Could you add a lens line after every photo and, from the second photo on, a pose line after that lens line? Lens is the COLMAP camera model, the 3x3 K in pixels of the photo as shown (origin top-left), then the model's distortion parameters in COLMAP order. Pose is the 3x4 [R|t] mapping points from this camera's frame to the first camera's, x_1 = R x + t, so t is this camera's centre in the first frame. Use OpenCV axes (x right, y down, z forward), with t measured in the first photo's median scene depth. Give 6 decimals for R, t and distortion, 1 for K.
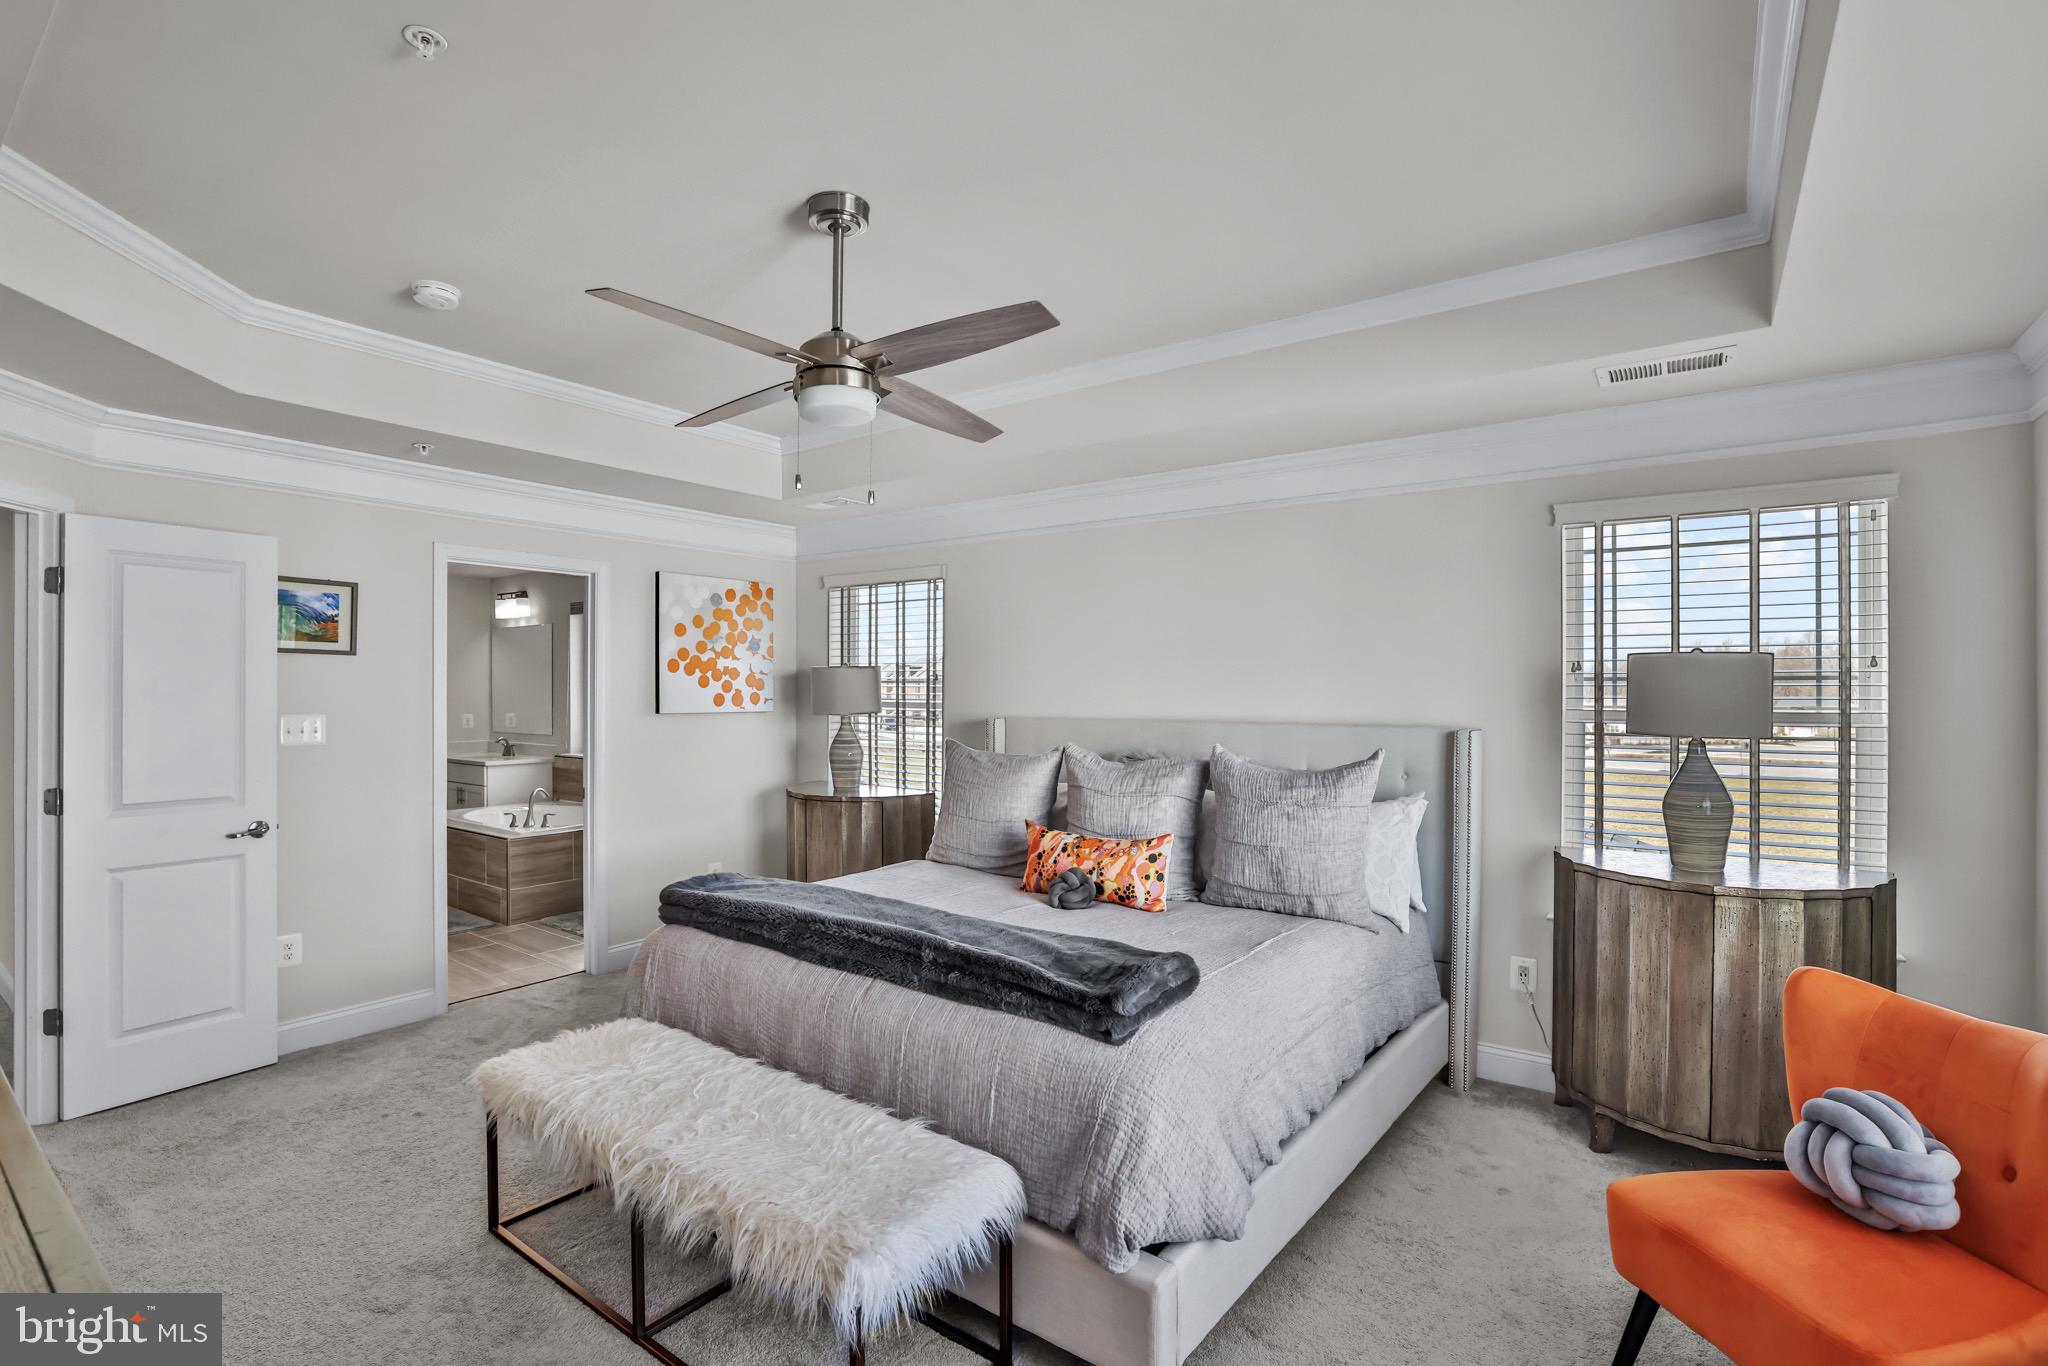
lens RADIAL K [[929.0, 0, 997.9], [0, 929.0, 690.7], [0, 0, 1]] dist [-0.016359, -0.000234]
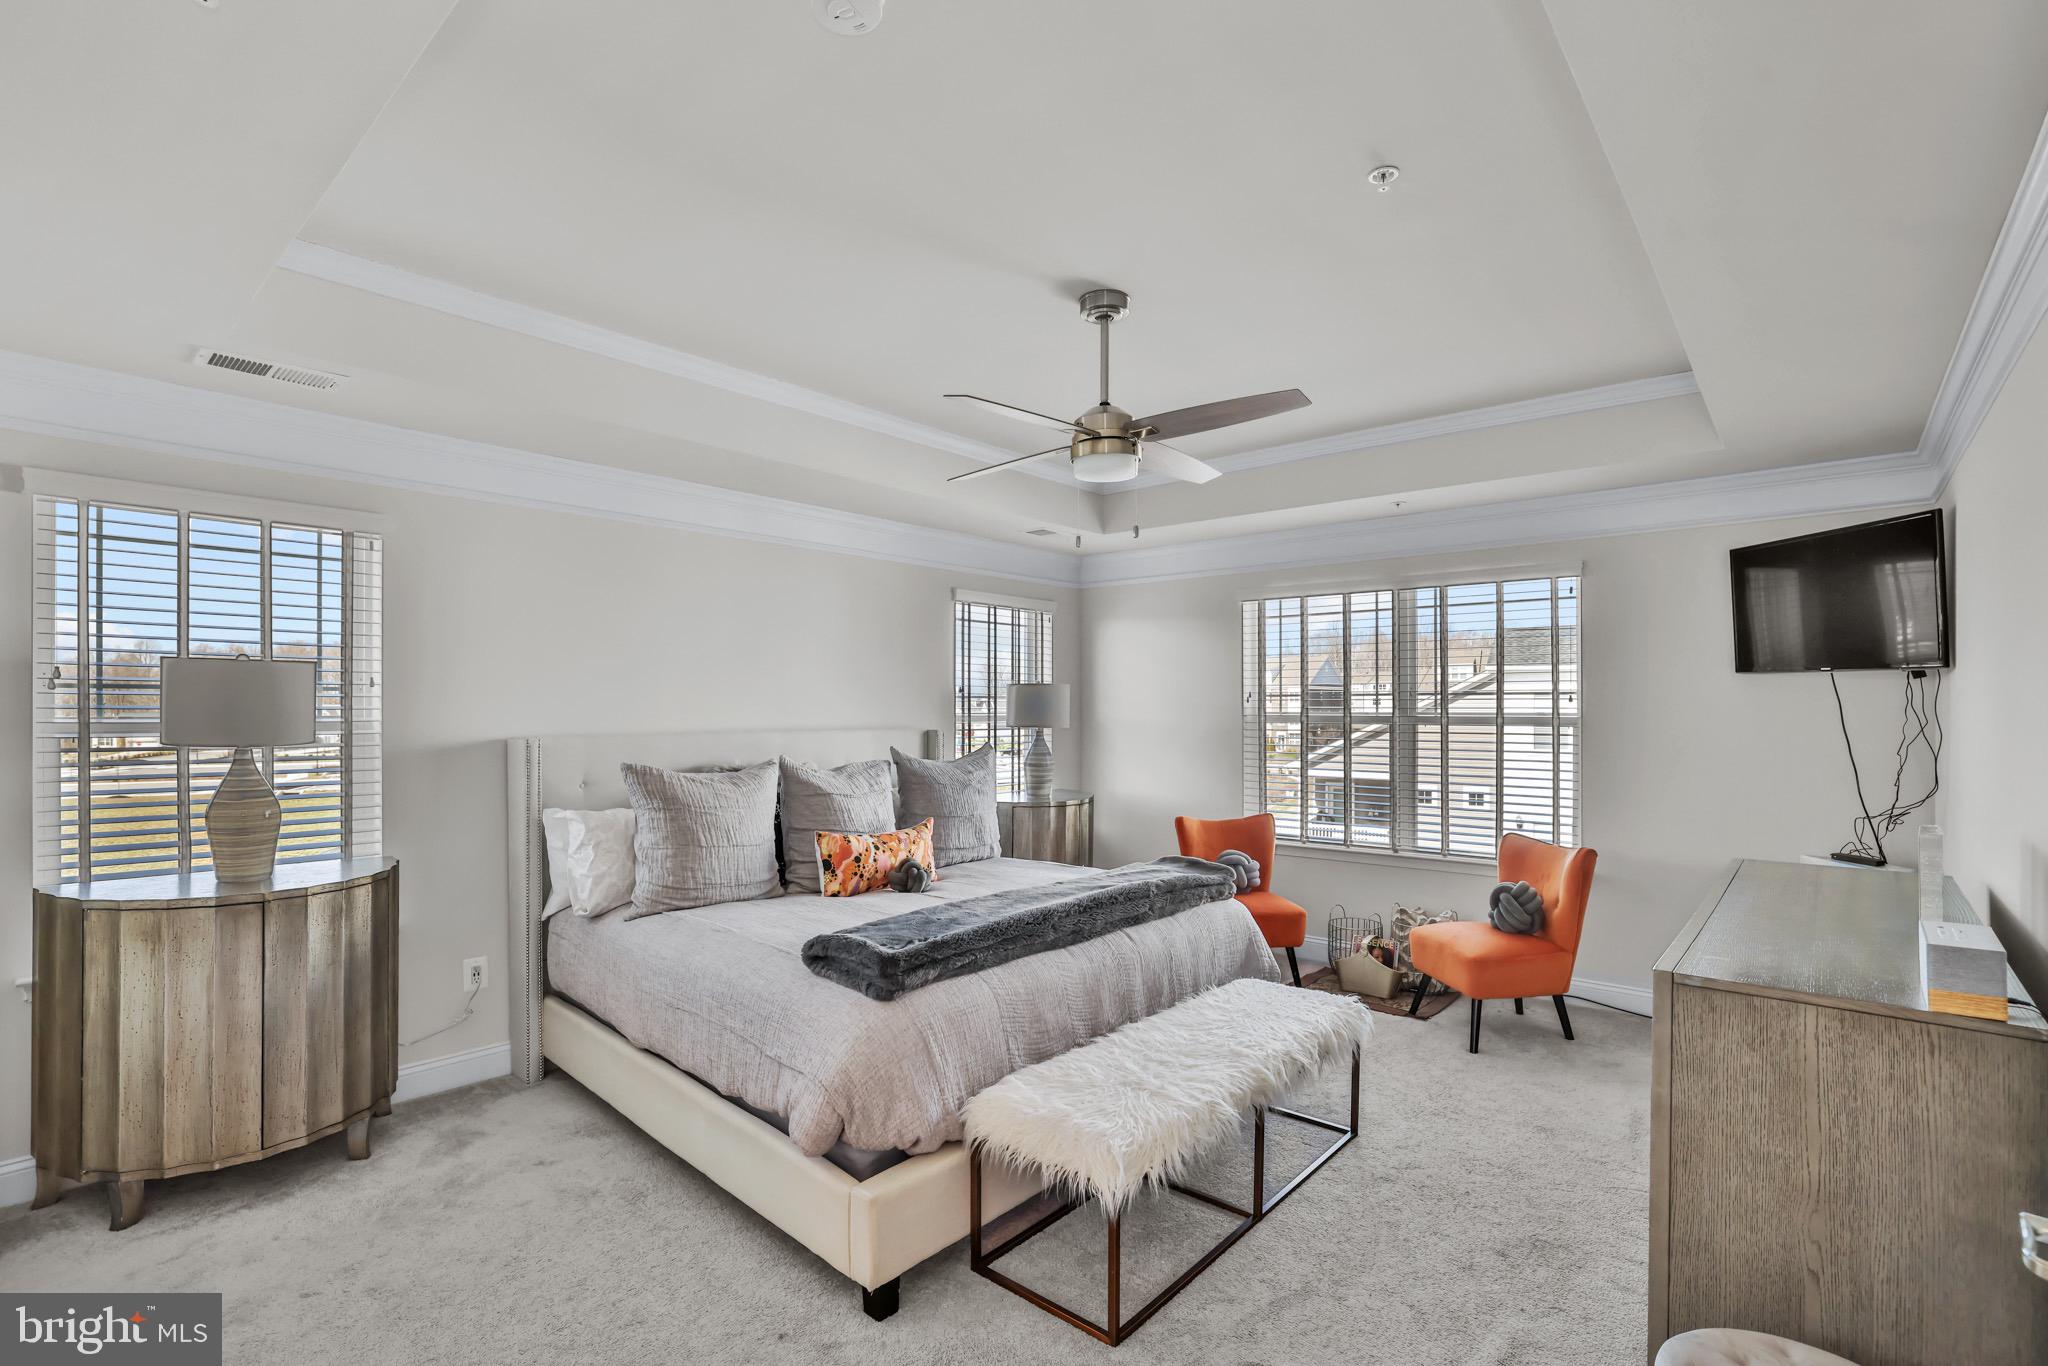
lens RADIAL K [[950.6, 0, 1024.6], [0, 950.6, 696.8], [0, 0, 1]] dist [-0.055038, 0.000039]
pose [[0.064129, 0.009681, 0.997895, -0.144194], [-0.006376, 0.999937, -0.009291, 0.000190], [-0.997921, -0.005767, 0.064186, 0.104517]]
